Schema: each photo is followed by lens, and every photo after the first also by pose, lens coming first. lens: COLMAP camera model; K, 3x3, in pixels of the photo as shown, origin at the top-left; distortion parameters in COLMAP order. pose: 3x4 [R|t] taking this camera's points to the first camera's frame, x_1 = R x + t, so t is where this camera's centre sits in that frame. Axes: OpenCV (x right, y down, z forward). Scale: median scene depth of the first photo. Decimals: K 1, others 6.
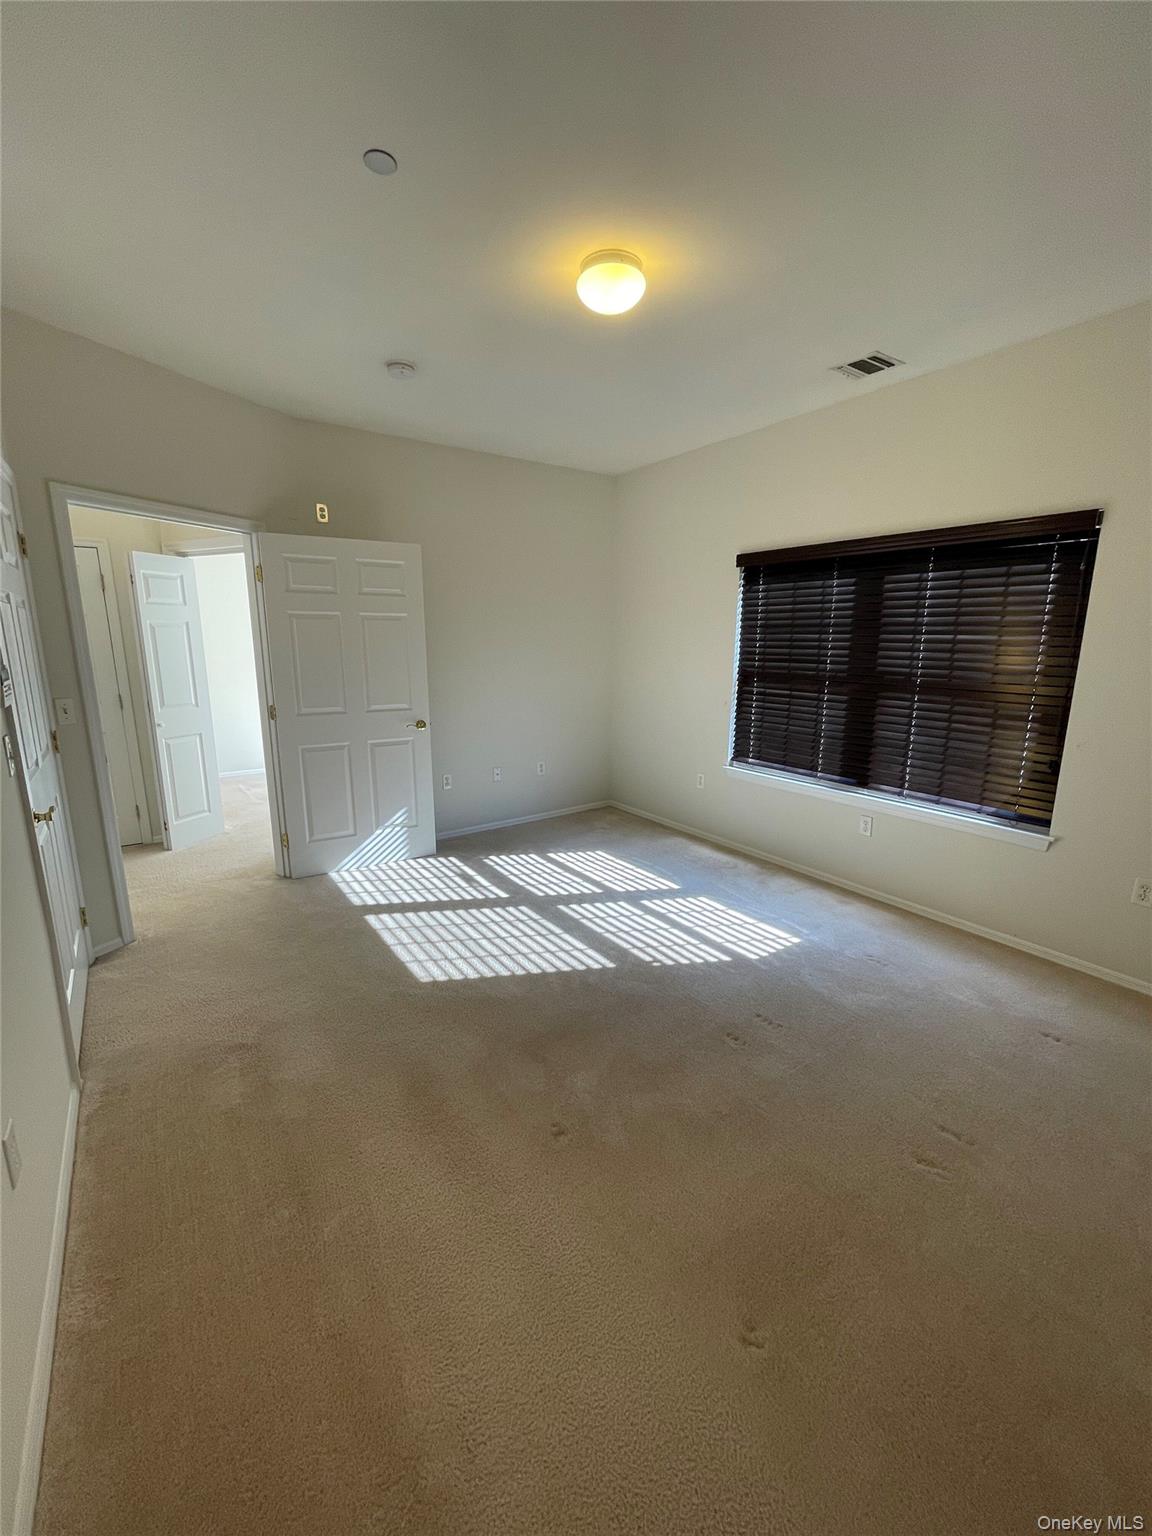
lens RADIAL K [[617.9, 0, 575.7], [0, 617.9, 765.3], [0, 0, 1]] dist [-0.002568, 0.000012]
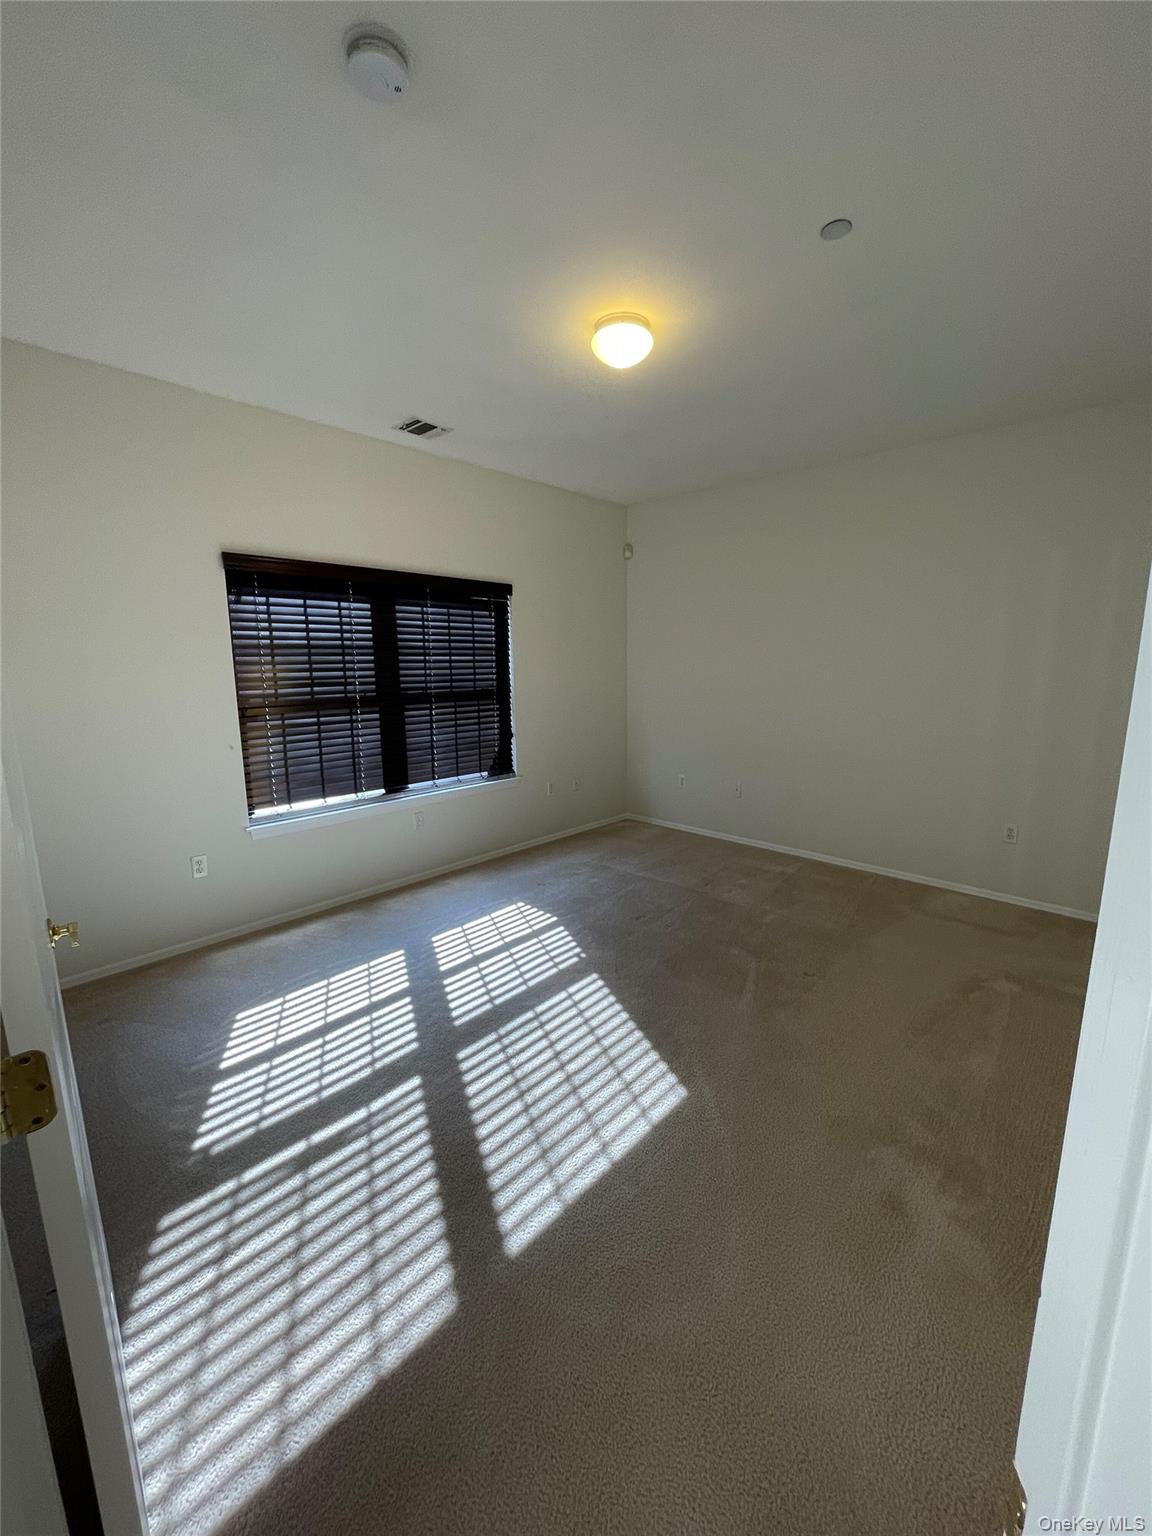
lens RADIAL K [[617.9, 0, 576.5], [0, 617.9, 770.7], [0, 0, 1]] dist [-0.002568, 0.000012]
pose [[-0.199363, -0.178928, 0.963452, -0.709124], [0.204572, 0.953926, 0.219490, -0.191487], [-0.958335, 0.240853, -0.153574, 0.903255]]
